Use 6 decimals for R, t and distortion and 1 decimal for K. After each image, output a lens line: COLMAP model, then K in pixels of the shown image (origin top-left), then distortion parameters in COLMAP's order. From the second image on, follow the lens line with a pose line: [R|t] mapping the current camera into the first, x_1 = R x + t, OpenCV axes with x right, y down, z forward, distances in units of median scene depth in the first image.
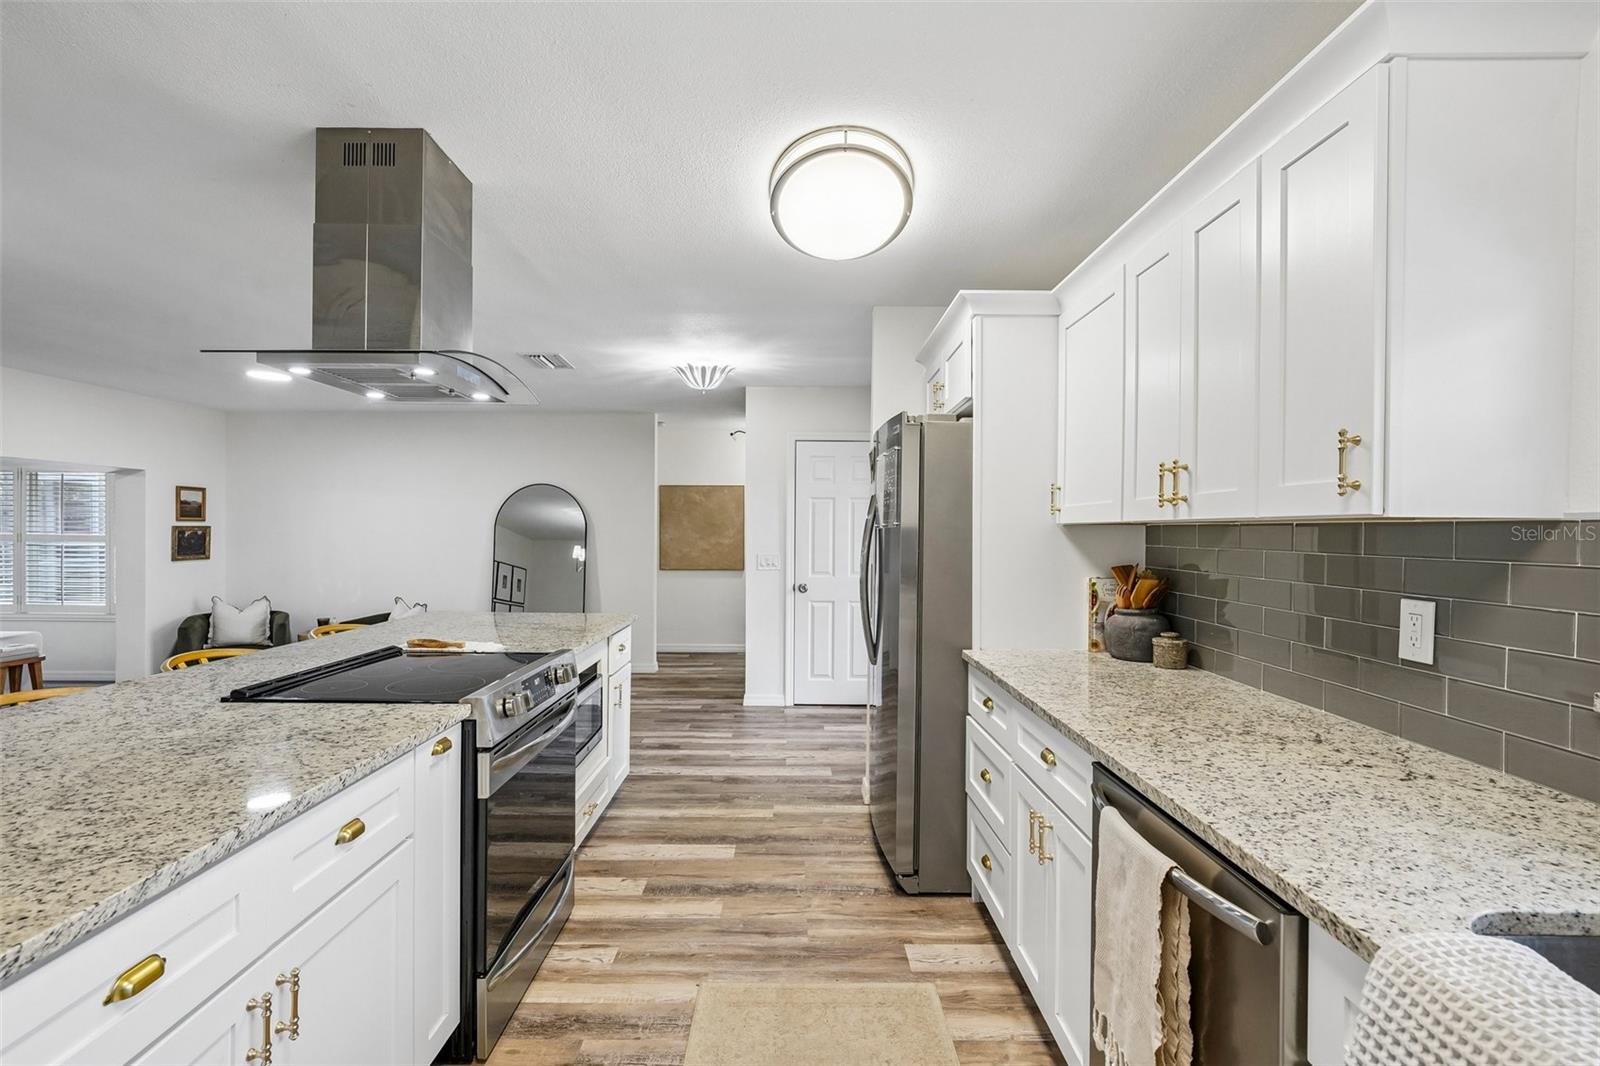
lens RADIAL K [[747.9, 0, 790.9], [0, 747.9, 537.7], [0, 0, 1]] dist [-0.004219, 0.005103]
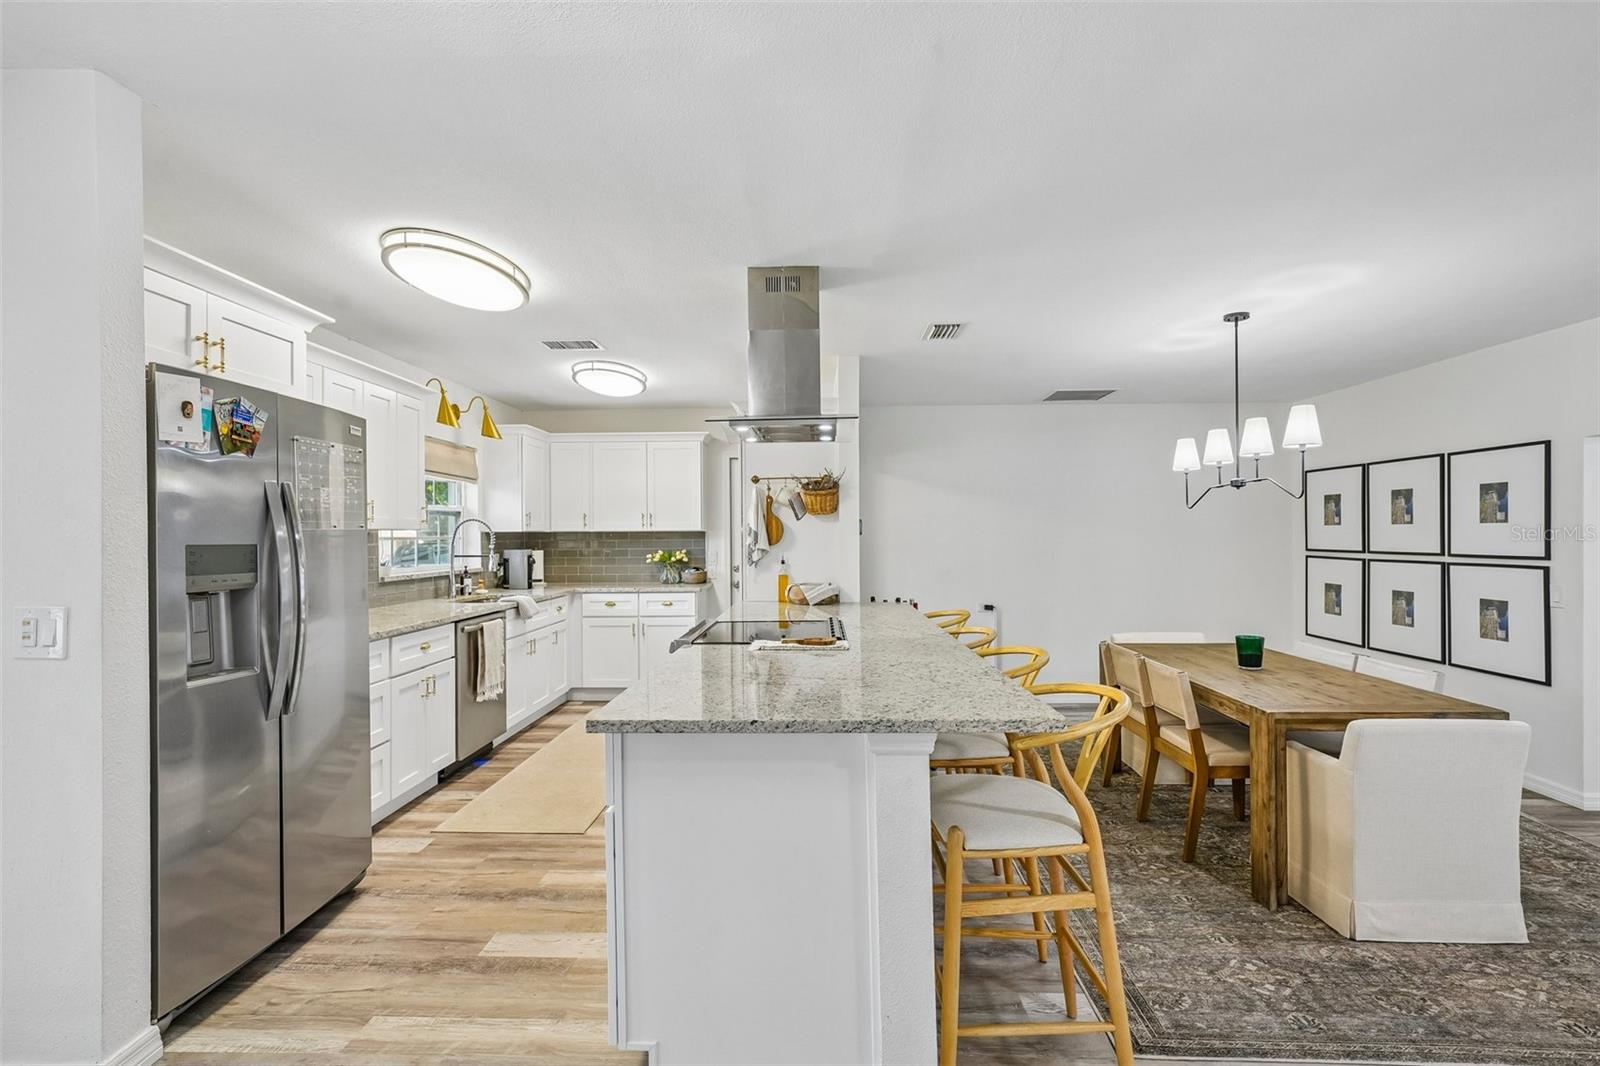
lens RADIAL K [[747.9, 0, 790.9], [0, 747.9, 537.7], [0, 0, 1]] dist [-0.004219, 0.005103]
pose [[-0.999469, -0.001842, 0.032534, -0.500142], [-0.001498, 0.999943, 0.010587, -0.015449], [-0.032552, 0.010532, -0.999415, 2.118807]]
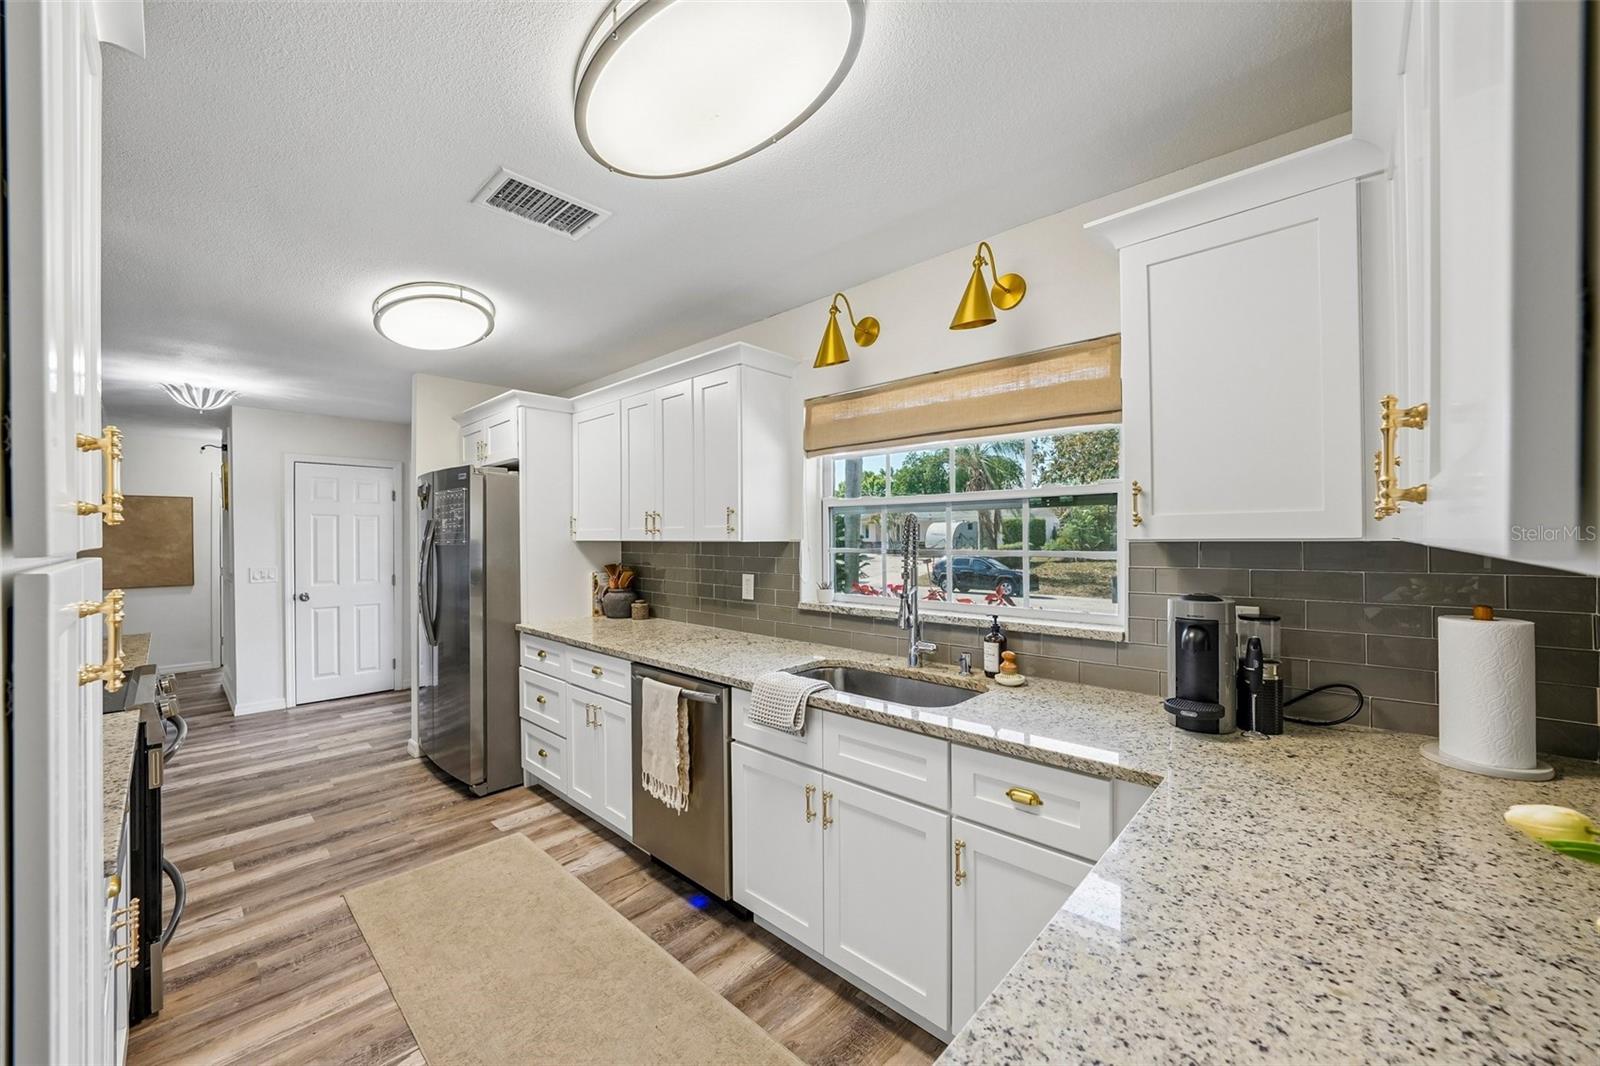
lens RADIAL K [[607.4, 0, 788.3], [0, 607.4, 536.9], [0, 0, 1]] dist [-0.021056, 0.005598]
pose [[0.689732, -0.010863, 0.723983, -0.286648], [0.016173, 0.999869, -0.000405, -0.019399], [-0.723884, 0.011988, 0.689818, -0.261959]]
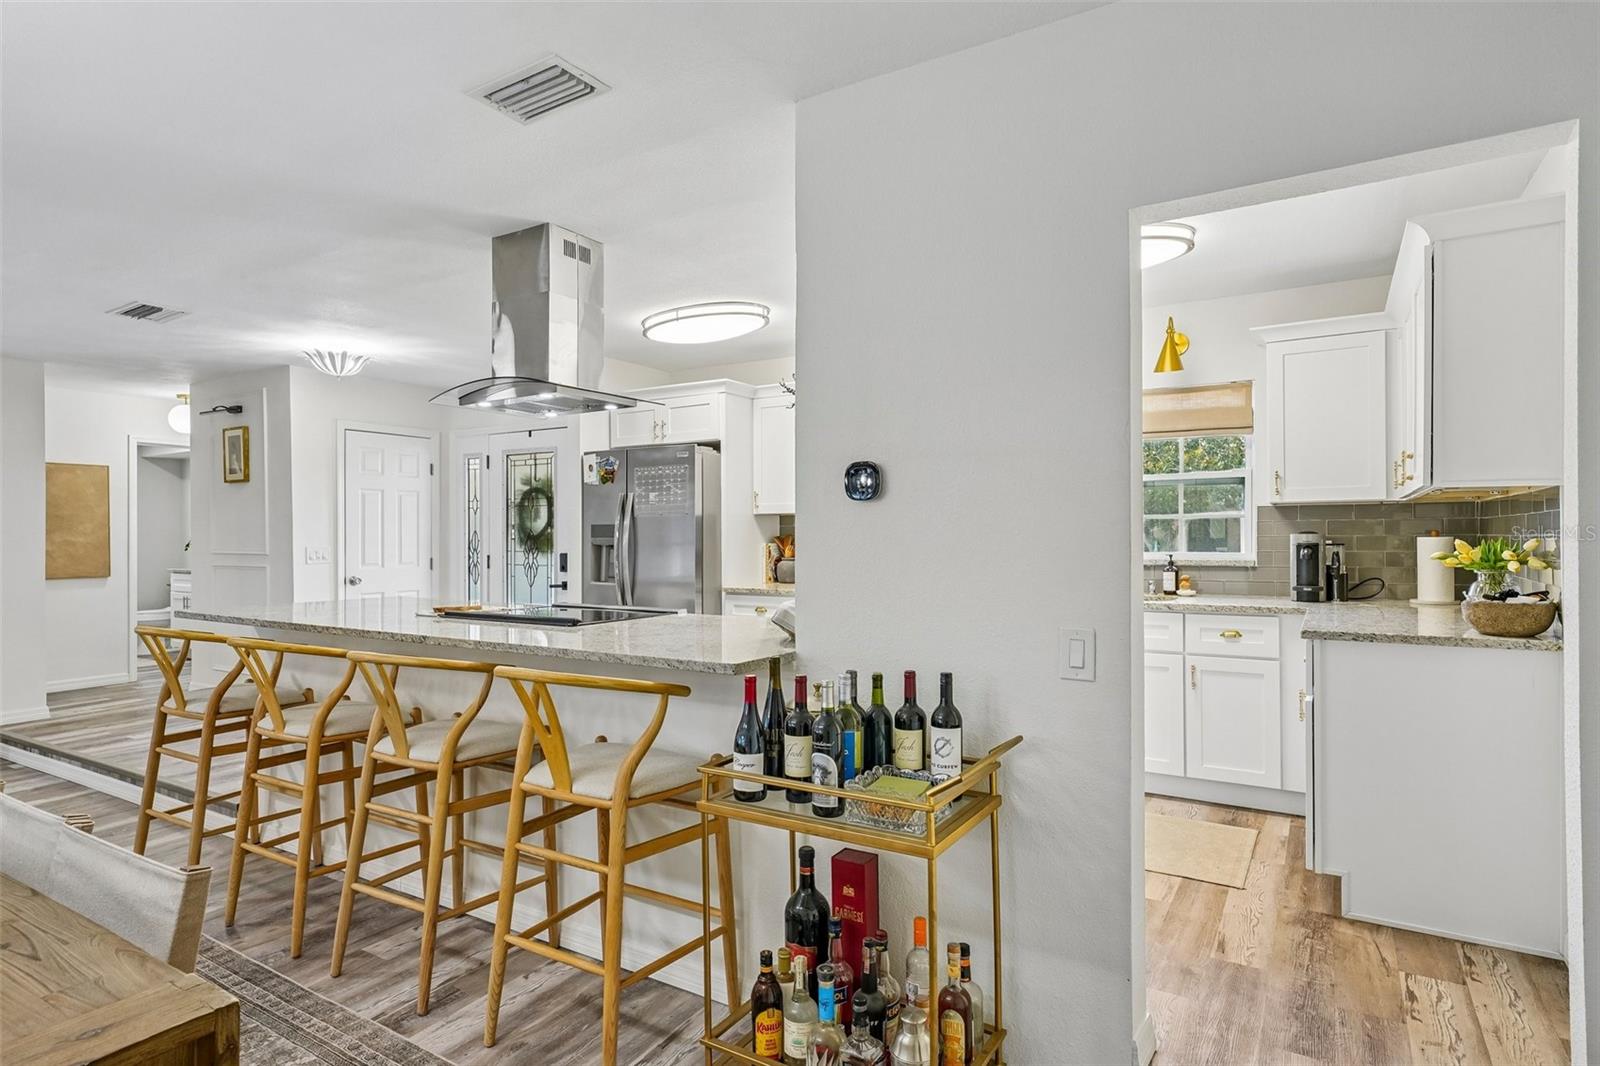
lens RADIAL K [[864.4, 0, 793.7], [0, 864.4, 537.2], [0, 0, 1]] dist [0.018521, 0.000309]
pose [[0.527992, -0.011242, 0.849175, -1.411667], [0.015204, 0.999877, 0.003783, 0.032222], [-0.849113, 0.010914, 0.528098, -0.191296]]
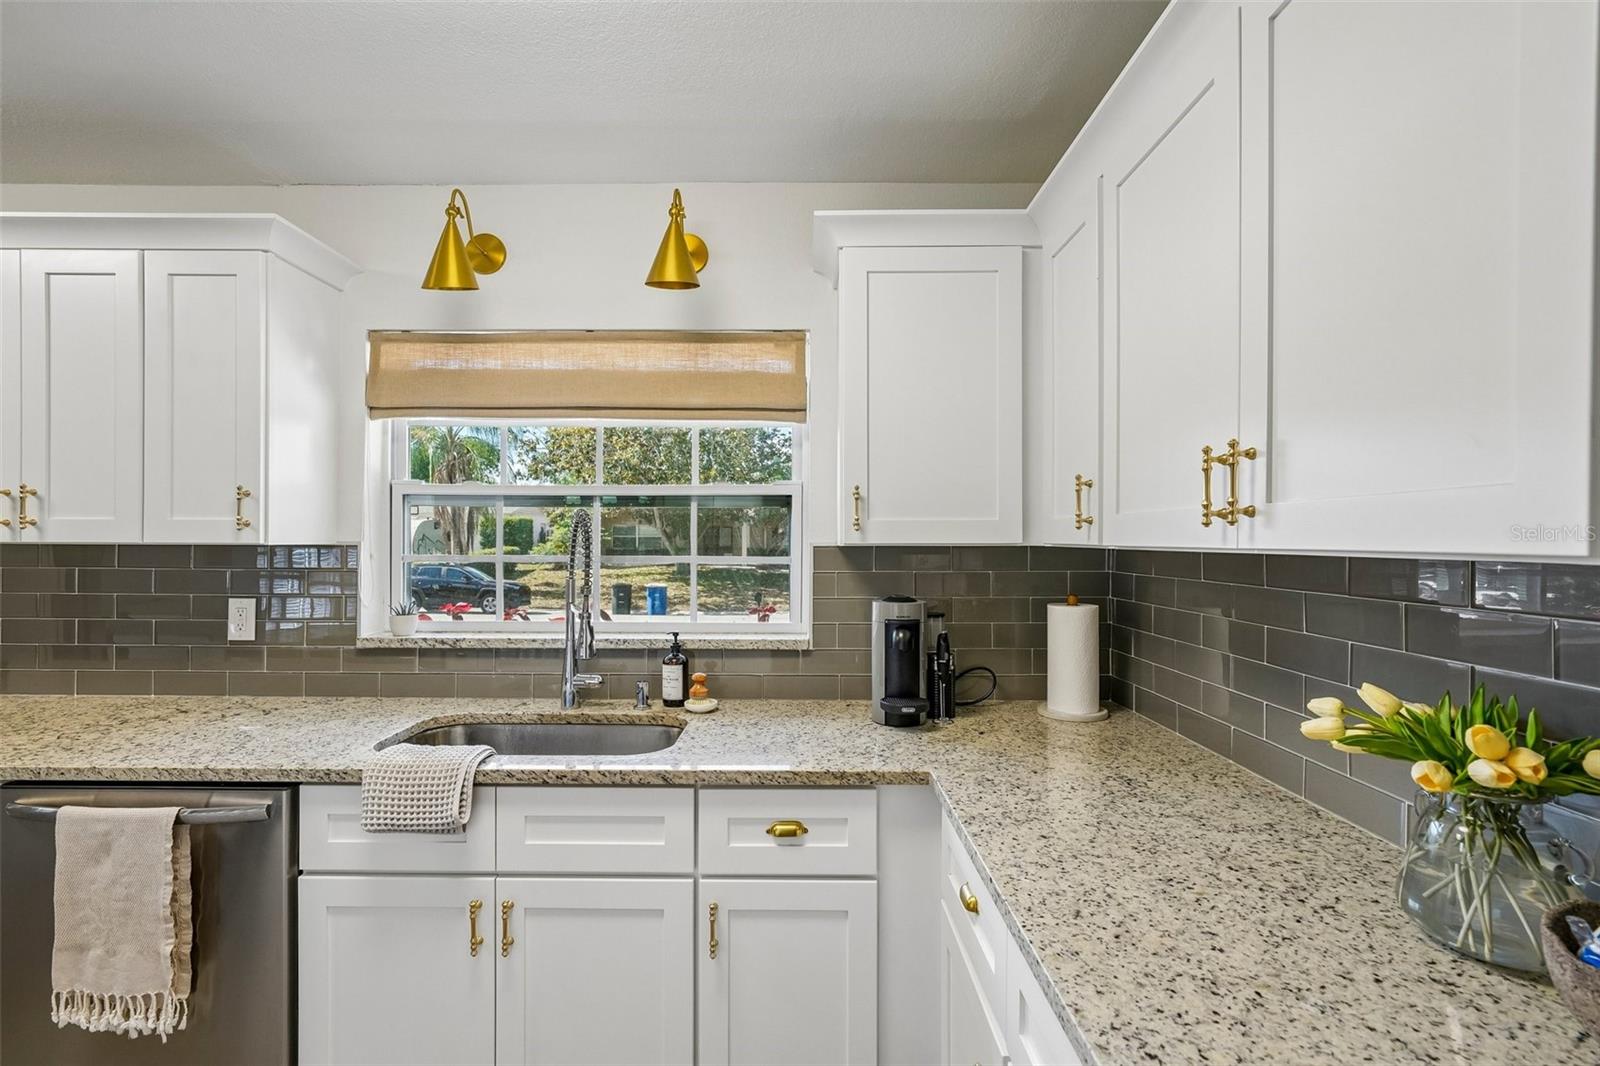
lens RADIAL K [[747.9, 0, 790.9], [0, 747.9, 537.7], [0, 0, 1]] dist [-0.004219, 0.005103]
pose [[0.012070, -0.005426, 0.999912, -0.352933], [0.004889, 0.999974, 0.005367, -0.021757], [-0.999915, 0.004824, 0.012096, -0.050920]]
